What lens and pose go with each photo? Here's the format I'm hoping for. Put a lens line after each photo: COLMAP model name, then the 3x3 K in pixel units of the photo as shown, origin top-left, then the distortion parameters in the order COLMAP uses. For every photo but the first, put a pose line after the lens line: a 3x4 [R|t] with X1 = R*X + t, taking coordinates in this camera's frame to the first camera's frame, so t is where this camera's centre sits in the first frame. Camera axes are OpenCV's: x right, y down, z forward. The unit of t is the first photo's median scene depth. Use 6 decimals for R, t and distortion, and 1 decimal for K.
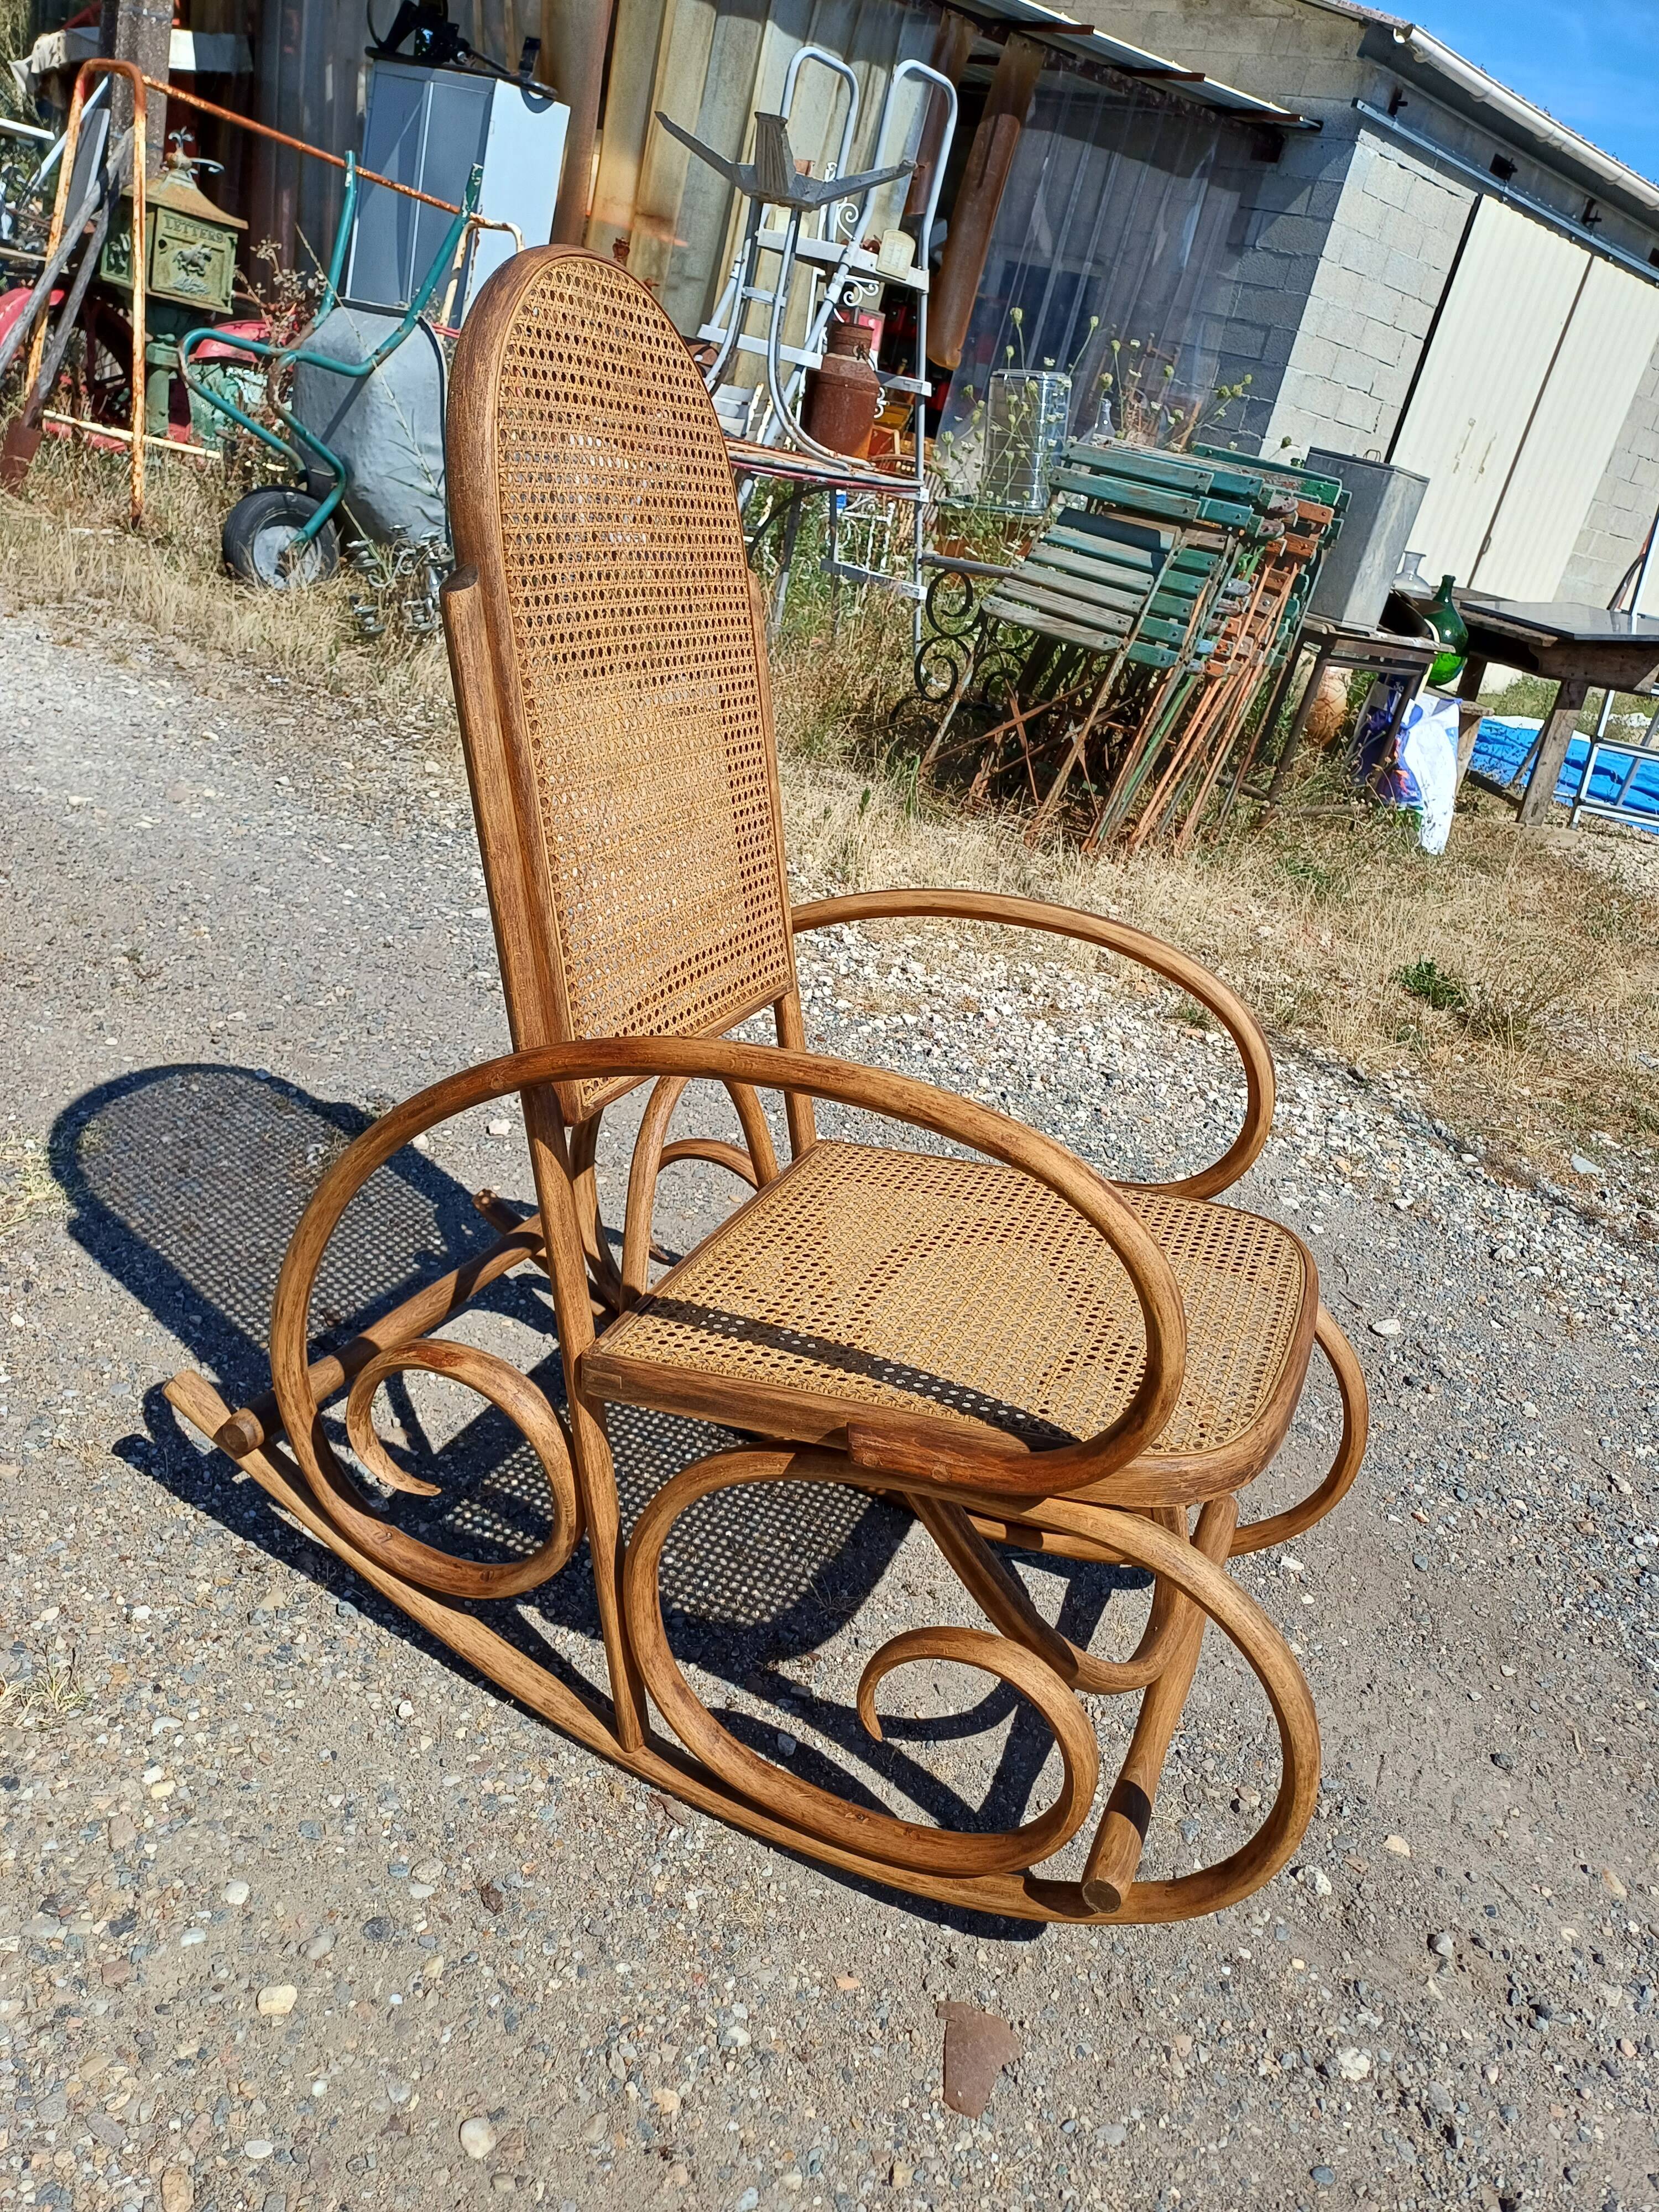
lens RADIAL K [[1592.4, 0, 853.2], [0, 1592.4, 1098.2], [0, 0, 1]] dist [0.068803, -0.055051]
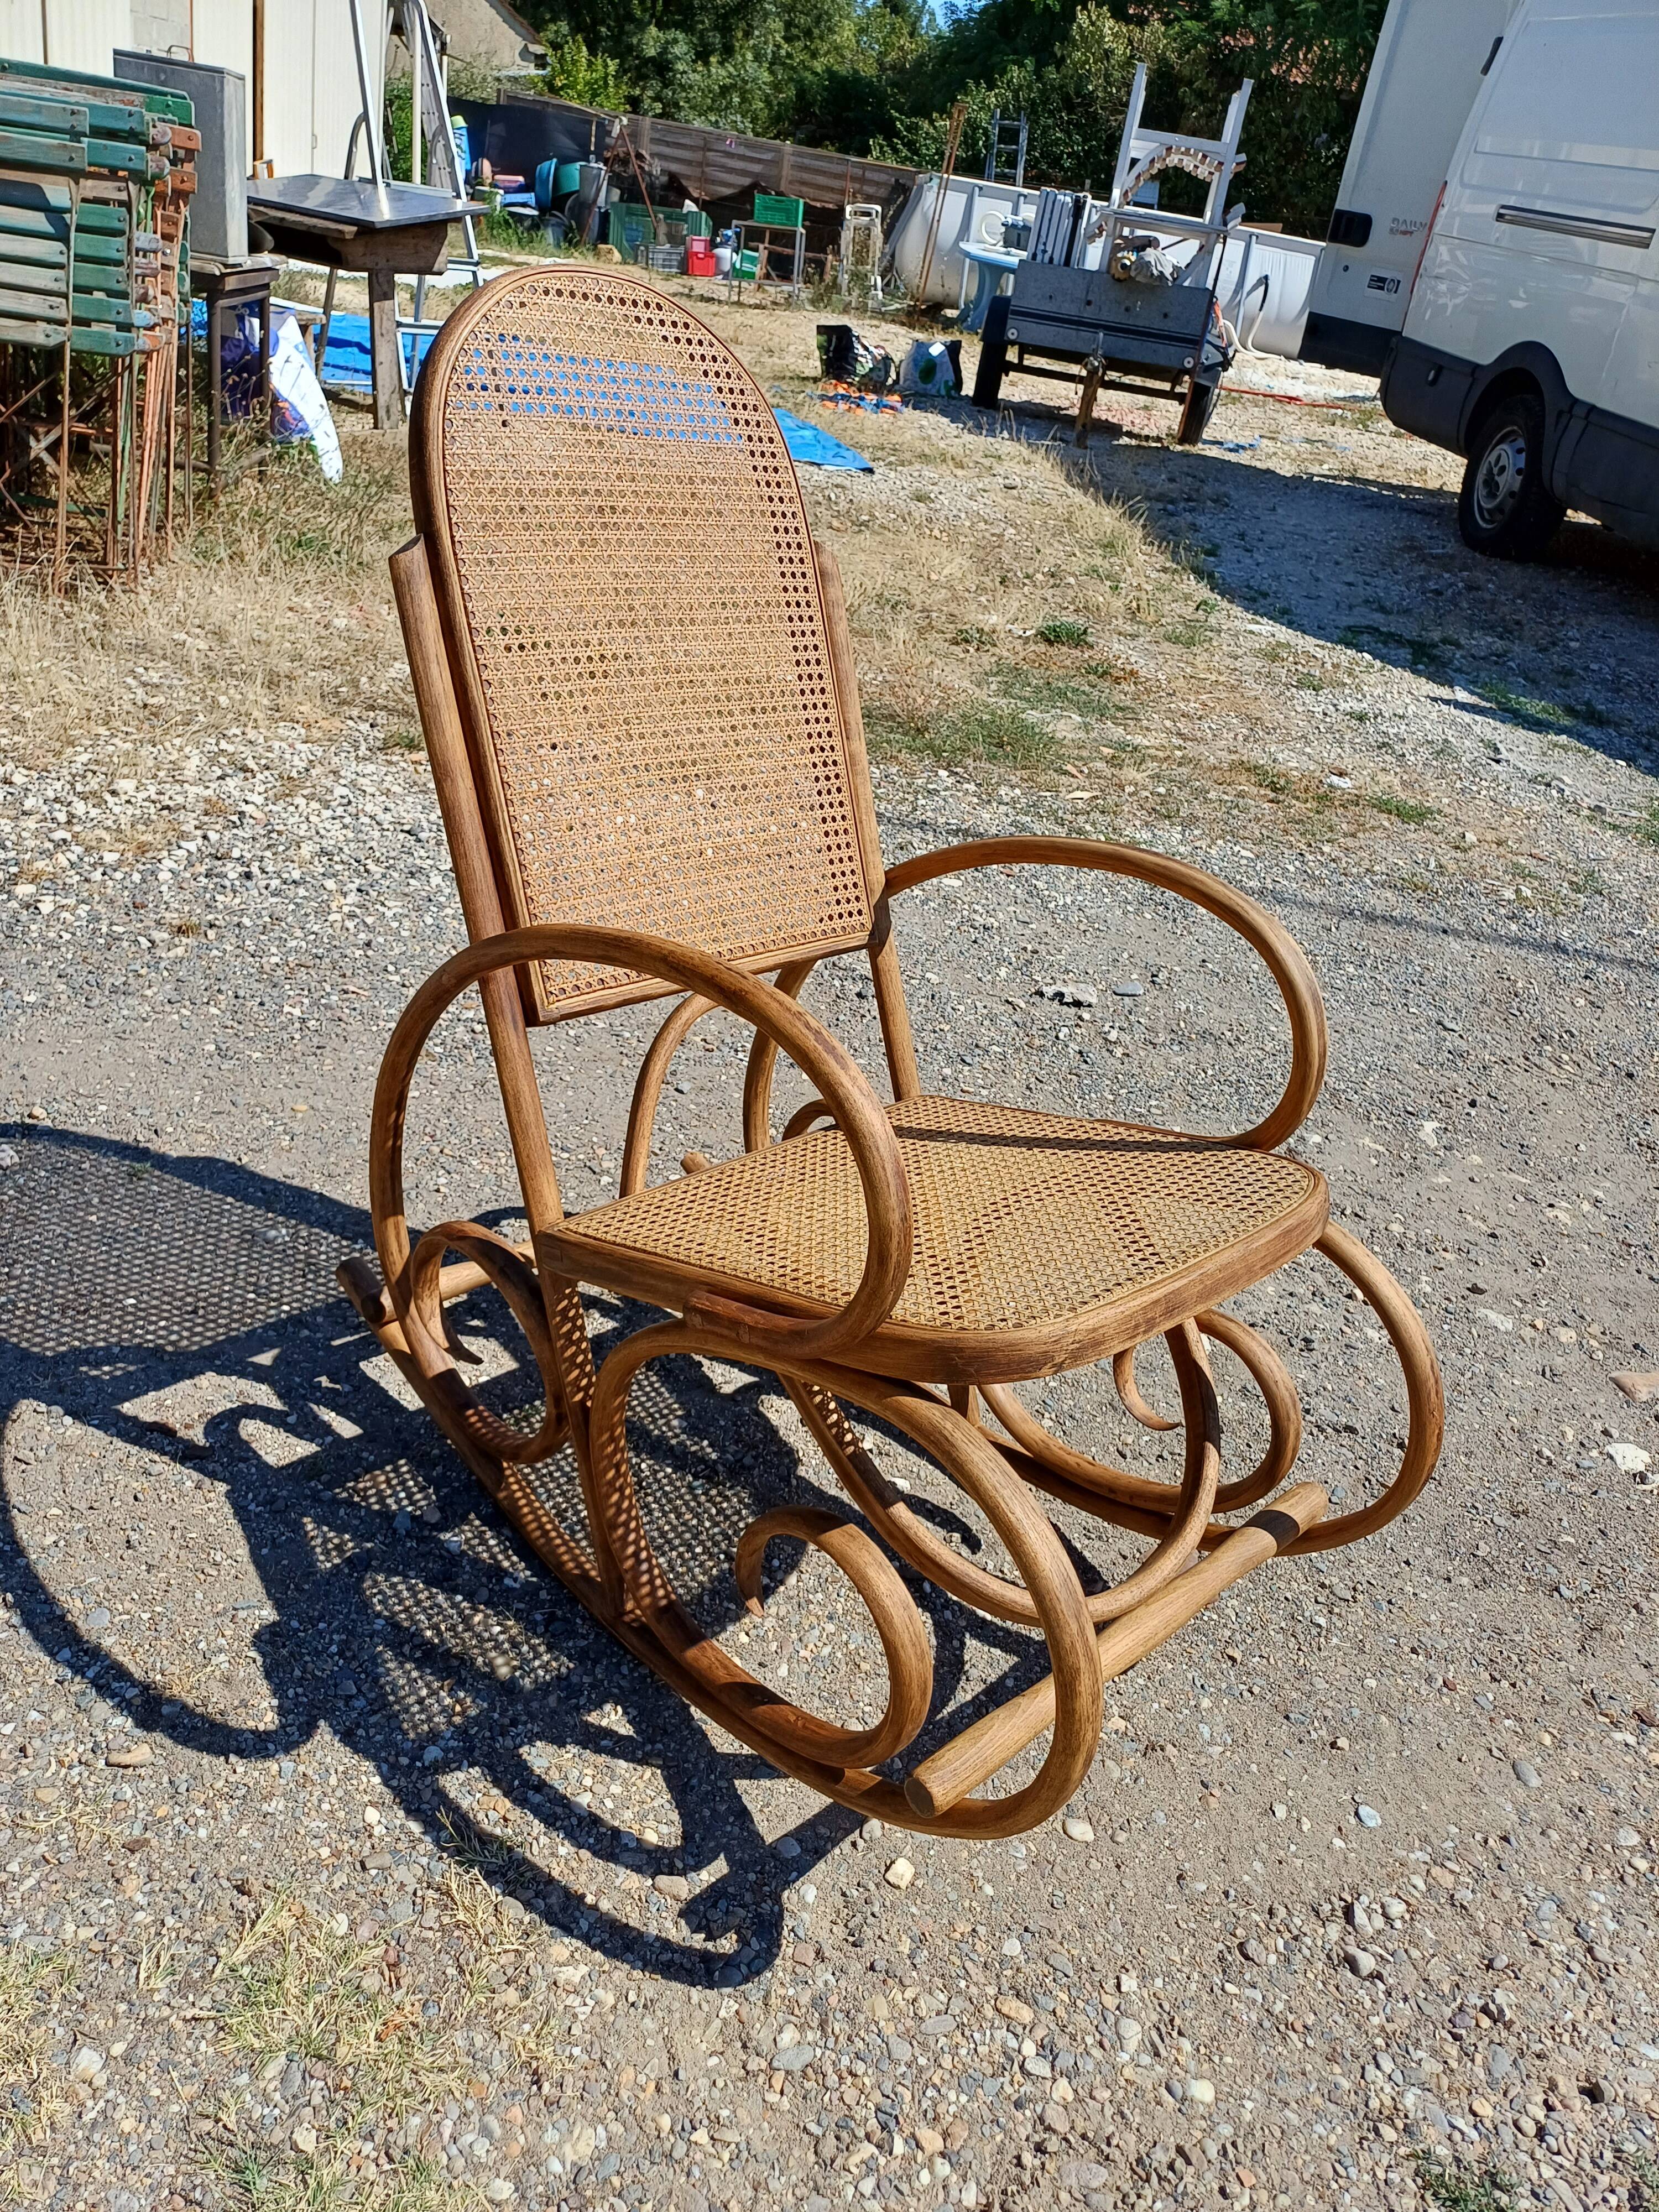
lens RADIAL K [[1603.0, 0, 825.2], [0, 1603.0, 1095.4], [0, 0, 1]] dist [0.022653, 0.004039]
pose [[0.709791, -0.438869, 0.550991, -0.272792], [0.293440, 0.895316, 0.335115, -0.123396], [-0.640383, -0.076179, 0.764269, 0.065044]]
